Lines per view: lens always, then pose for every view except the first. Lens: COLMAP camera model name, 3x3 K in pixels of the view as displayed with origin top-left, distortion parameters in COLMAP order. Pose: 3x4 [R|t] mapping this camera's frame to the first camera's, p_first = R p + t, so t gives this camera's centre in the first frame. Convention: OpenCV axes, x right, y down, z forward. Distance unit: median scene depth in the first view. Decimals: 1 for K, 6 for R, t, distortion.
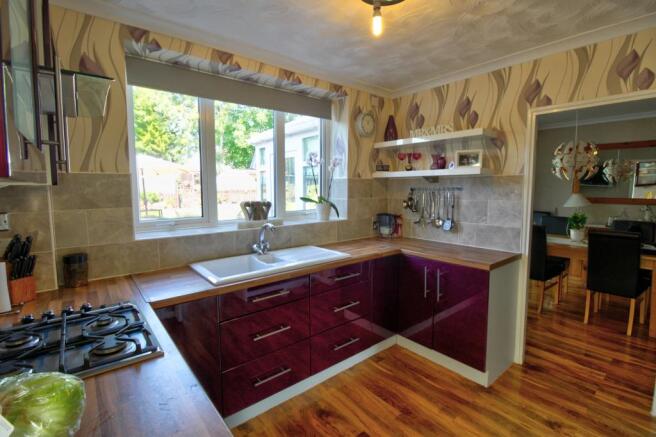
lens RADIAL K [[300.3, 0, 328.0], [0, 300.3, 218.5], [0, 0, 1]] dist [0.000295, -0.016161]
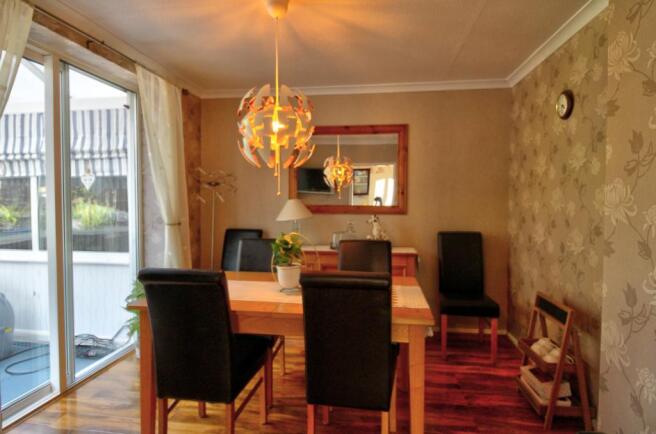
lens RADIAL K [[365.7, 0, 328.0], [0, 365.7, 217.0], [0, 0, 1]] dist [0.000032, -0.000002]
pose [[0.733075, -0.020351, 0.679843, 0.489602], [0.058966, 0.997690, -0.033718, -0.019859], [-0.677587, 0.064805, 0.732582, 0.519071]]
